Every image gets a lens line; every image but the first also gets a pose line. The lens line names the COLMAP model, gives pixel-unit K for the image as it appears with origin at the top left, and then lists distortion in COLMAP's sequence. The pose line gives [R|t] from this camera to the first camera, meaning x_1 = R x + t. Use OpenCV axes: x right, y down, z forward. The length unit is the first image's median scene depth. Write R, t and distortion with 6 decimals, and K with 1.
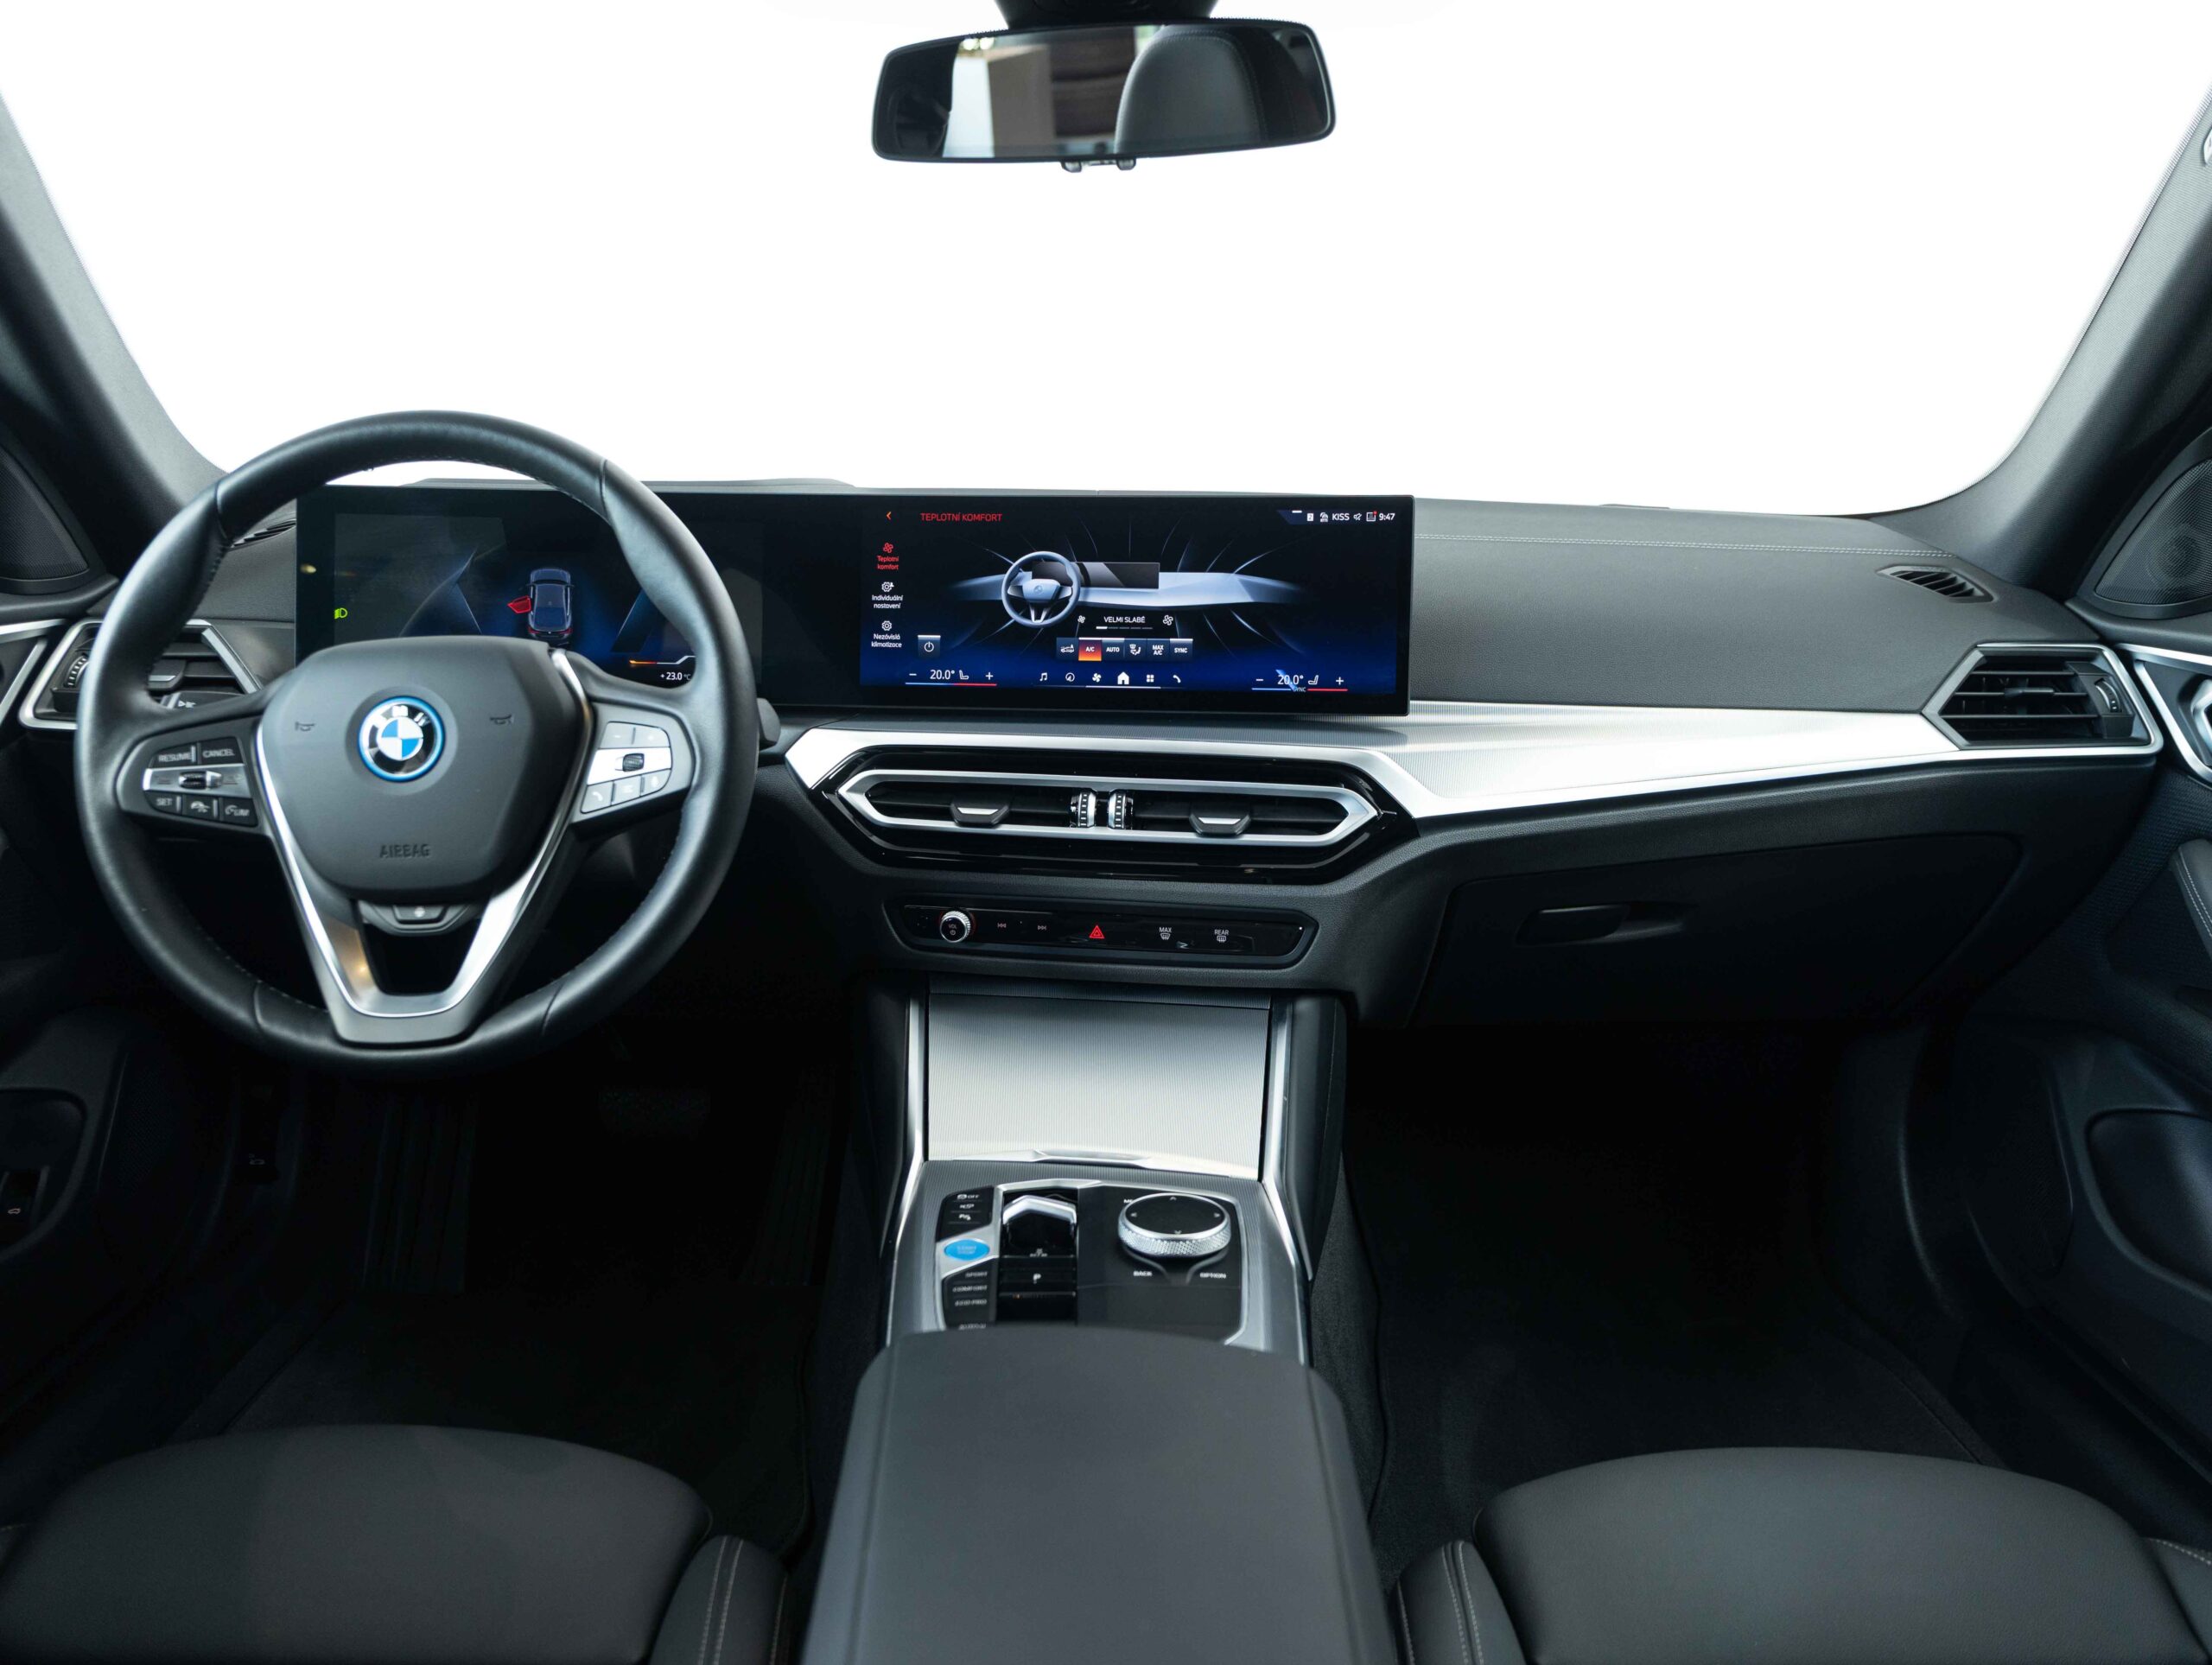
lens RADIAL K [[1696.3, 0, 1074.9], [0, 1696.3, 826.6], [0, 0, 1]] dist [-0.012703, 0.052100]
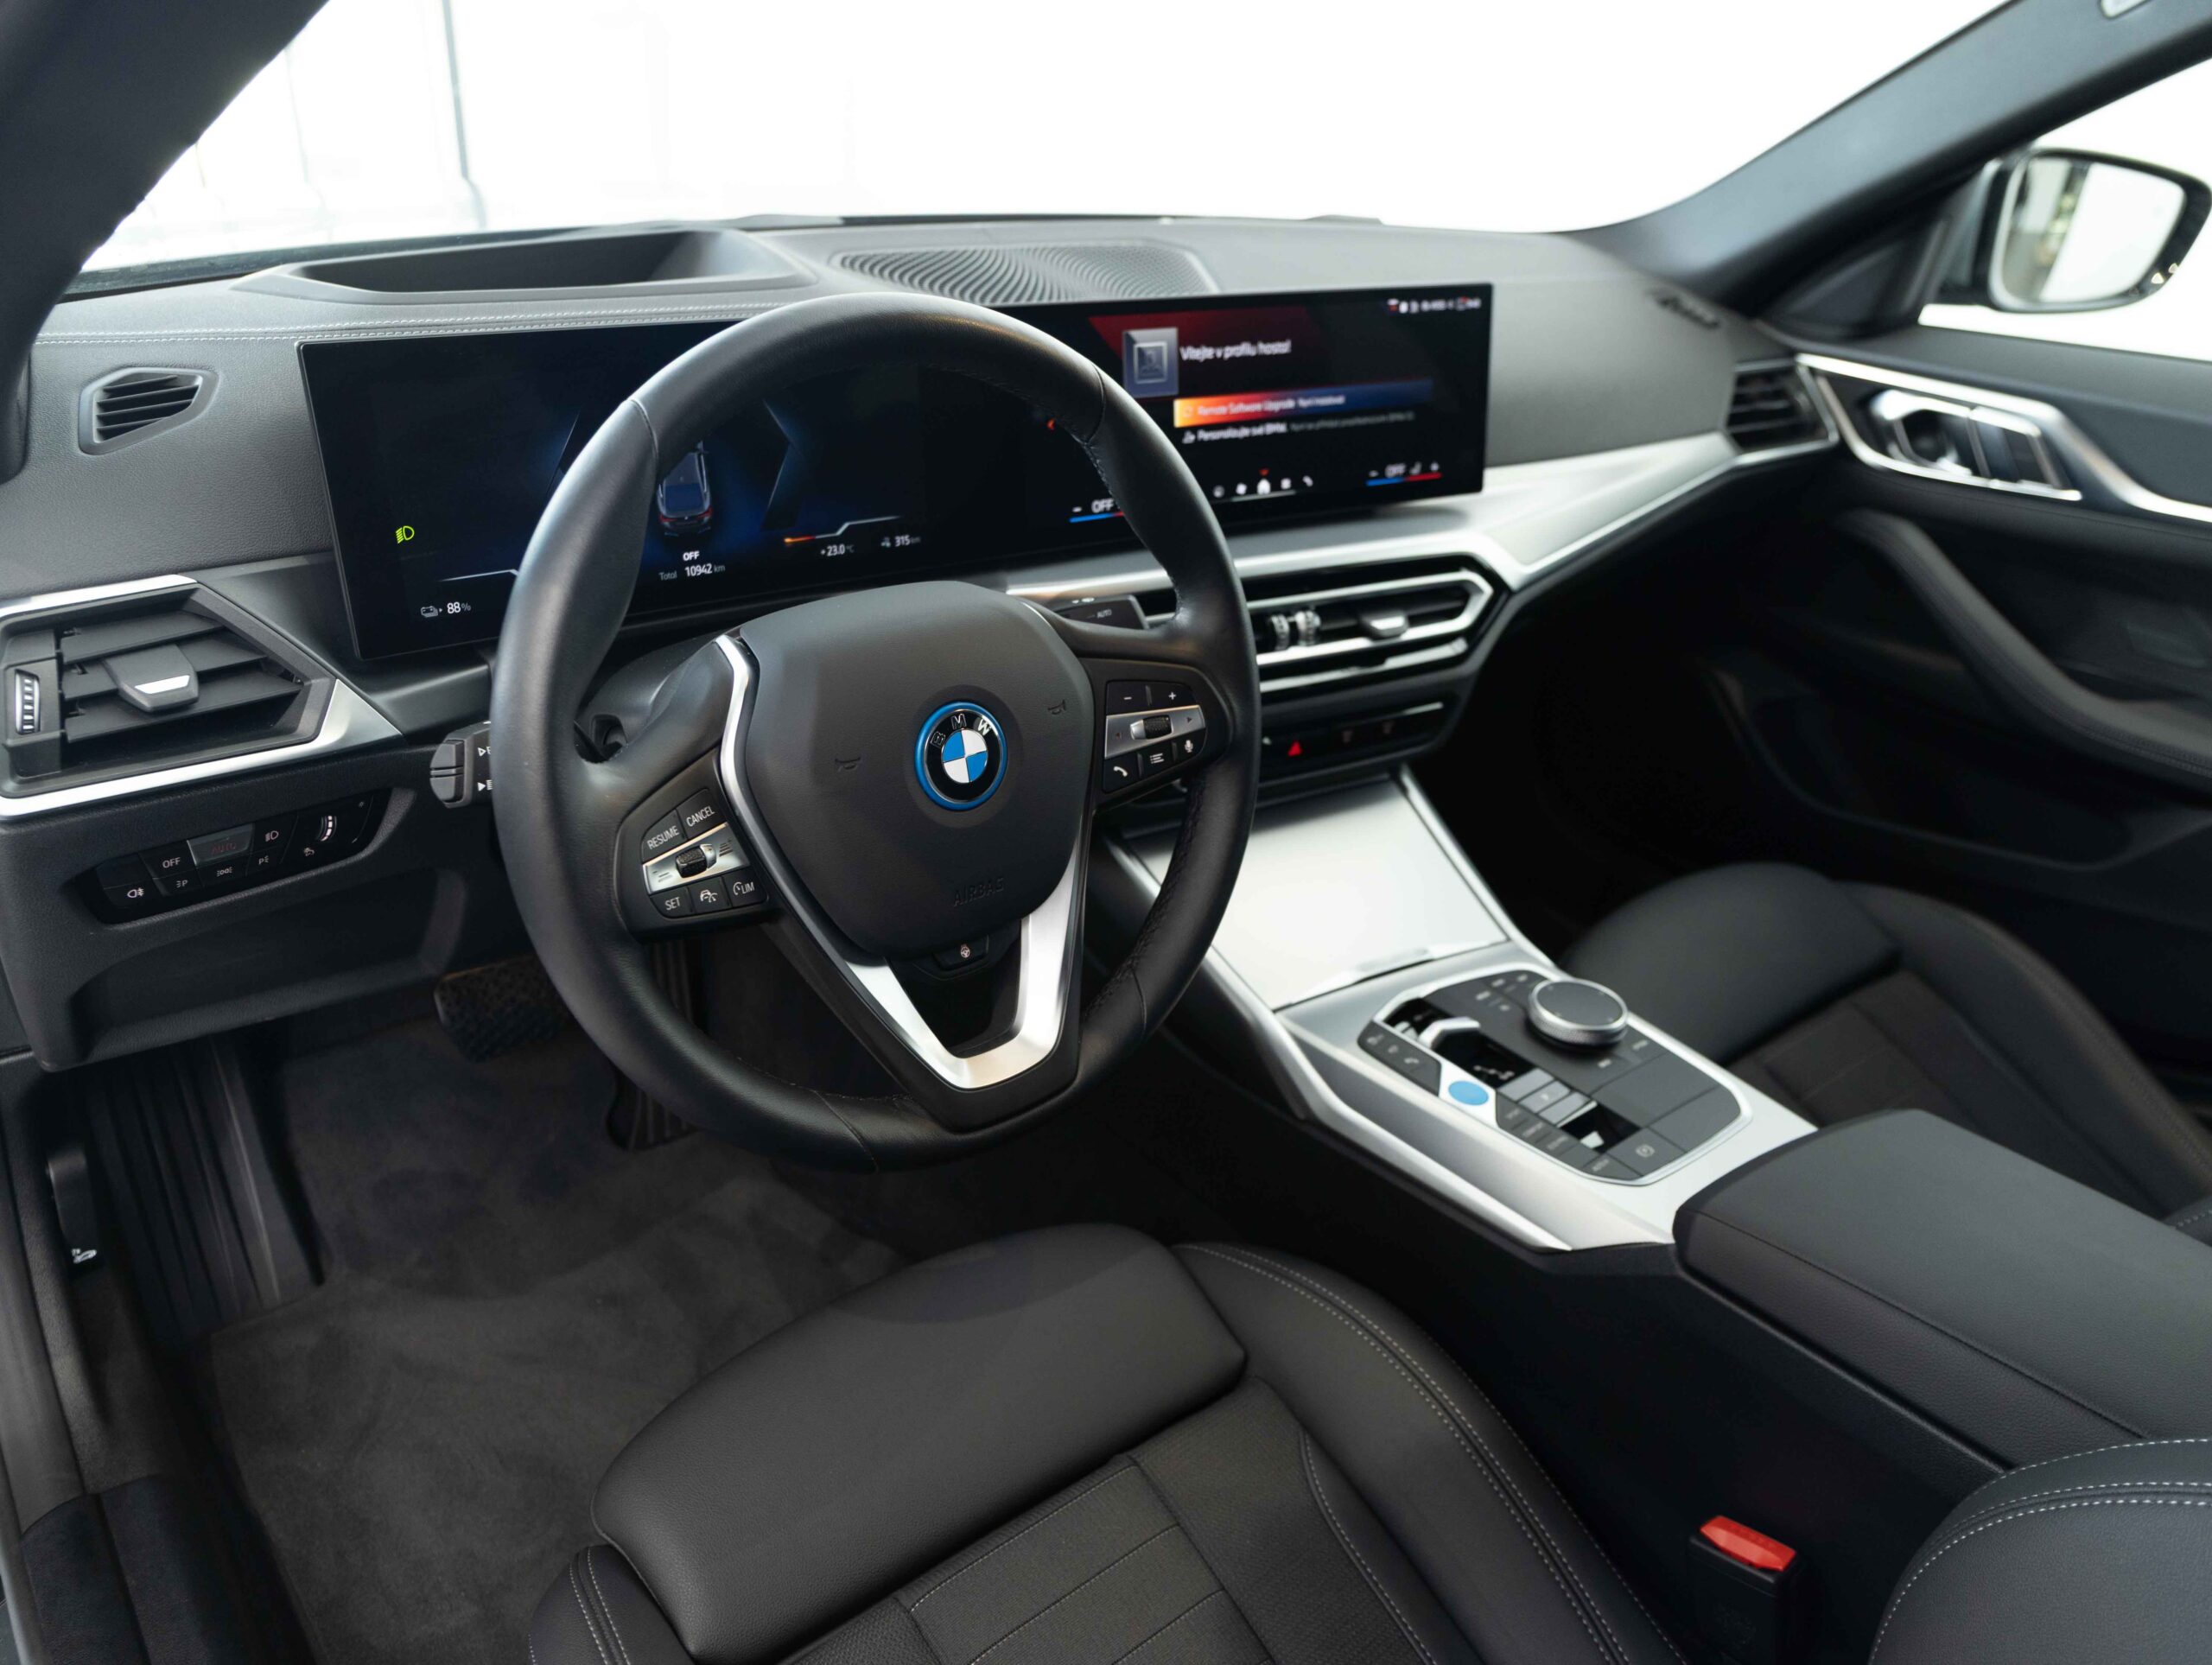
lens RADIAL K [[1696.3, 0, 1092.3], [0, 1696.3, 841.6], [0, 0, 1]] dist [-0.012703, 0.052100]
pose [[0.763318, -0.259563, 0.591585, -0.684911], [0.075943, 0.945437, 0.316830, -0.213094], [-0.641544, -0.196915, 0.741381, 0.303598]]
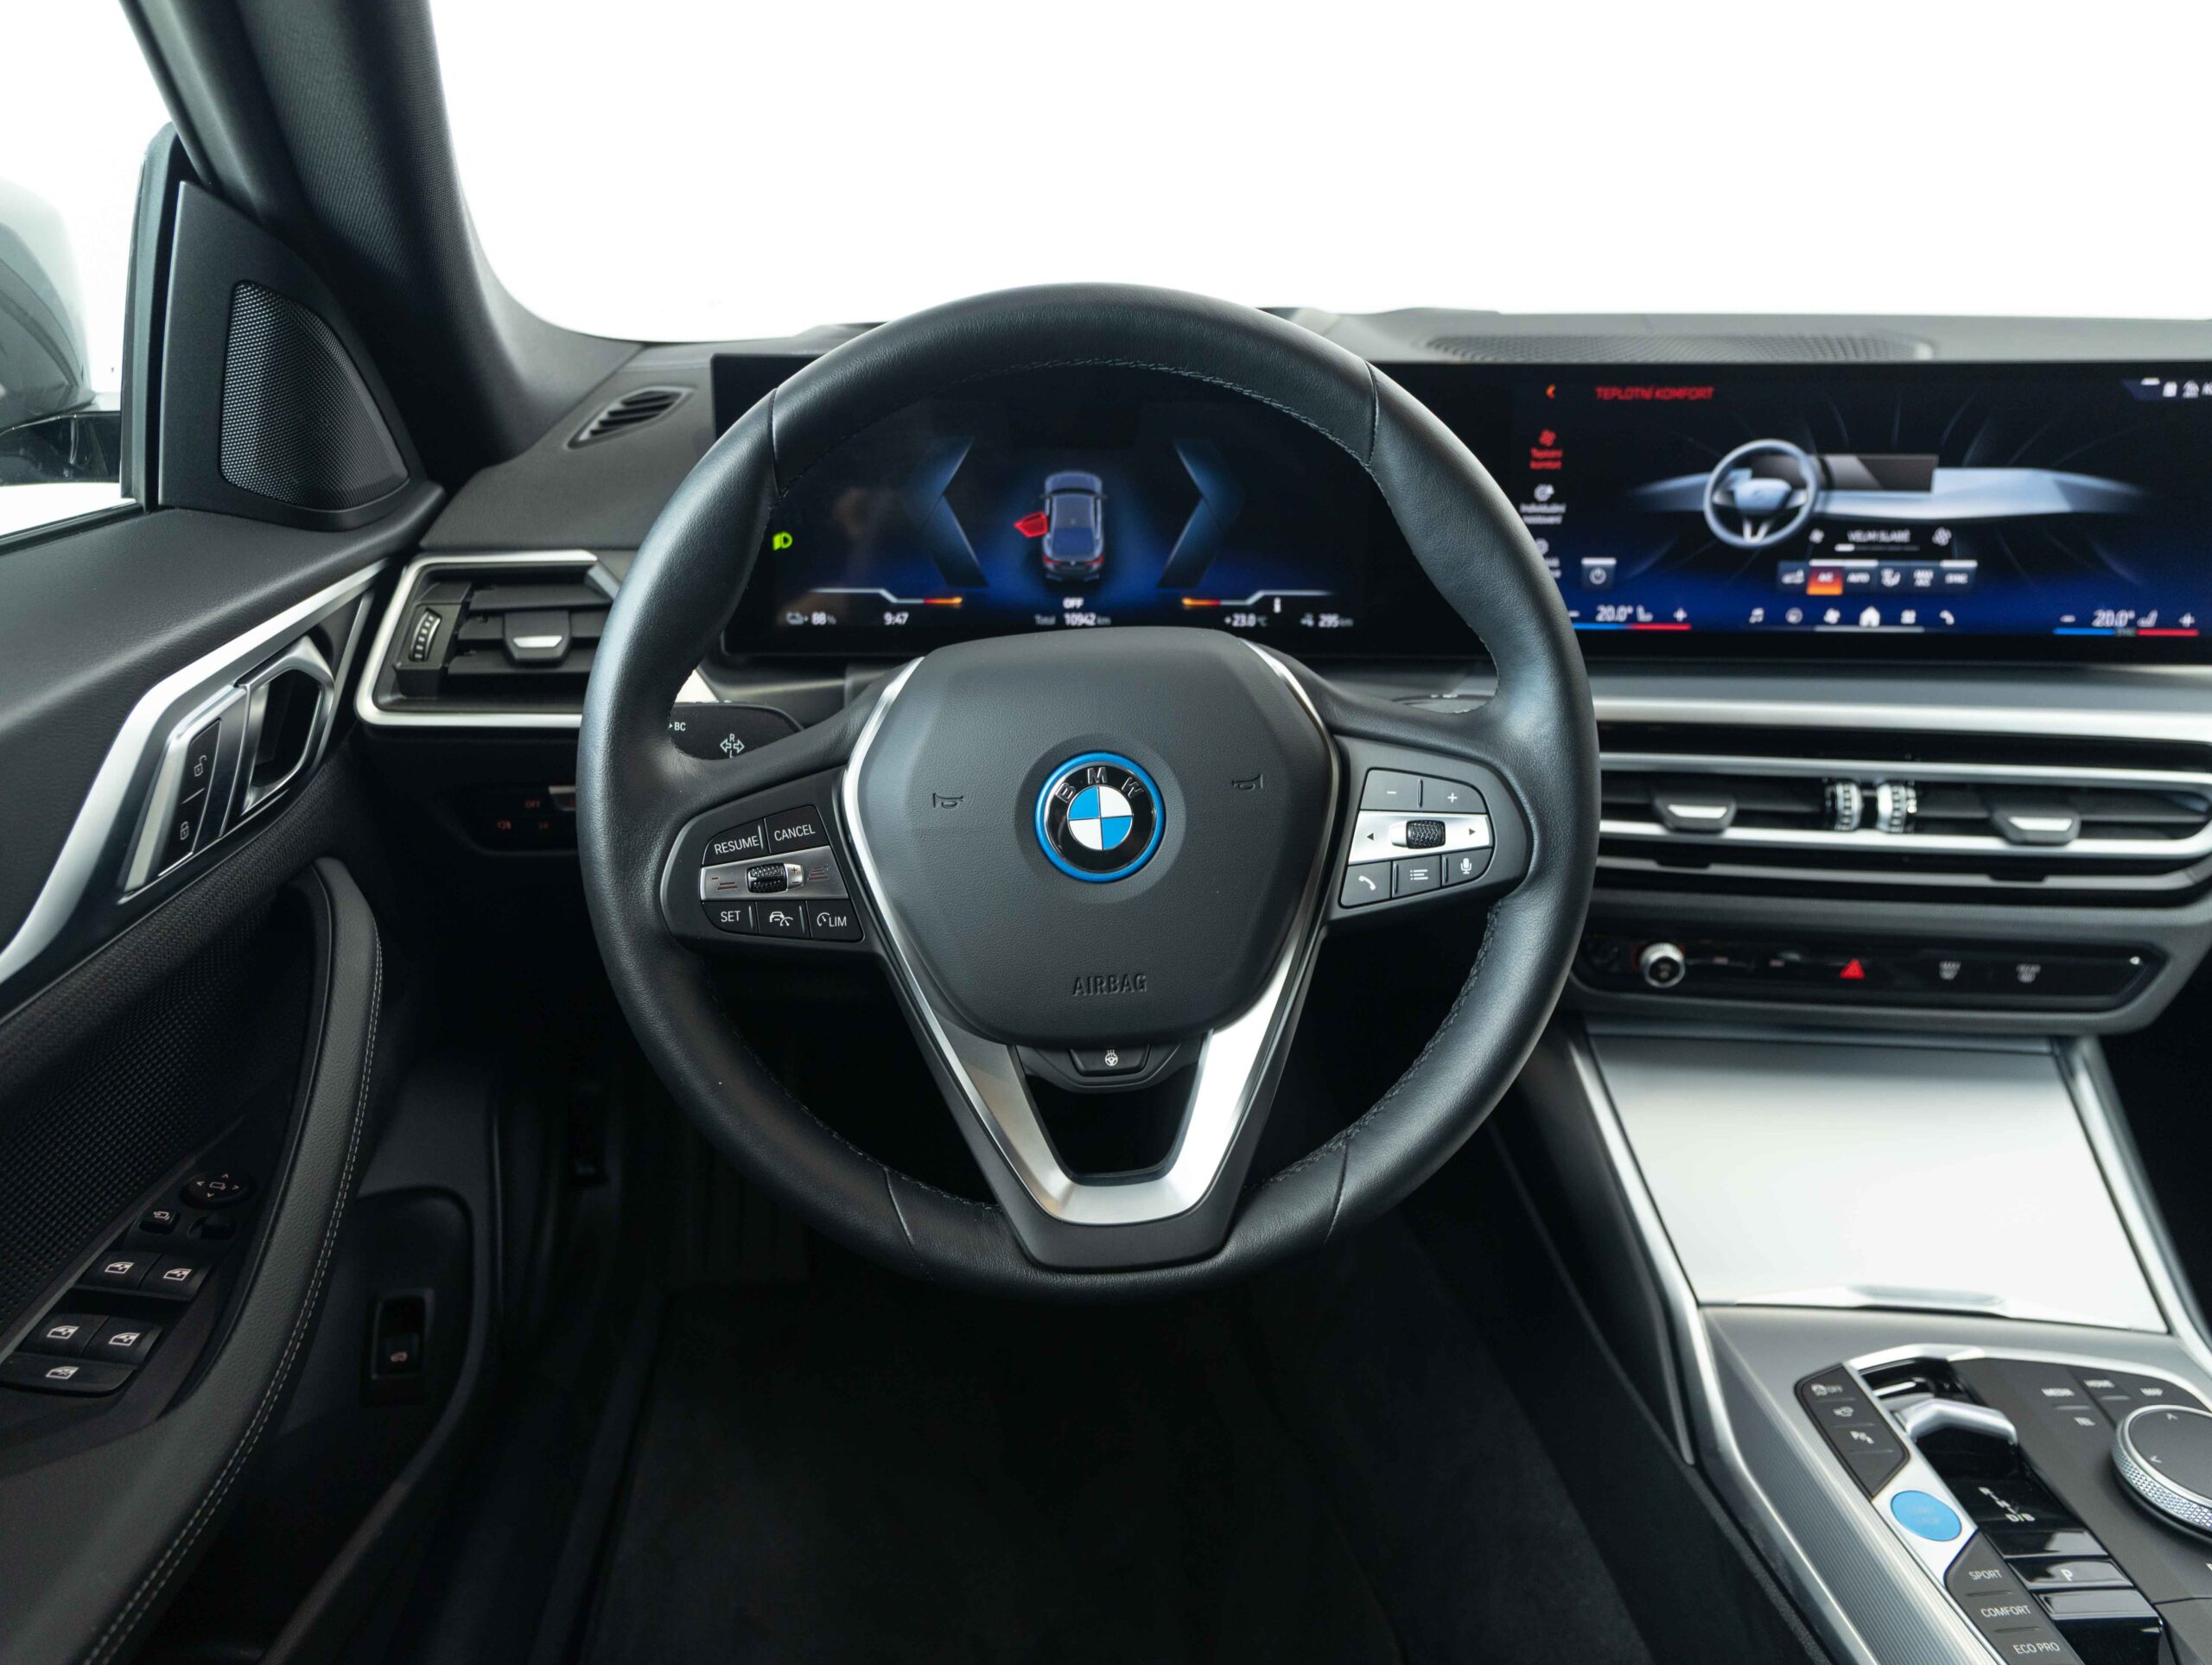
lens RADIAL K [[1696.3, 0, 1106.3], [0, 1696.3, 824.7], [0, 0, 1]] dist [-0.012703, 0.052100]
pose [[0.998879, -0.025319, 0.039993, -0.339342], [0.018661, 0.987127, 0.158846, -0.123639], [-0.043500, -0.157922, 0.986493, 0.282312]]
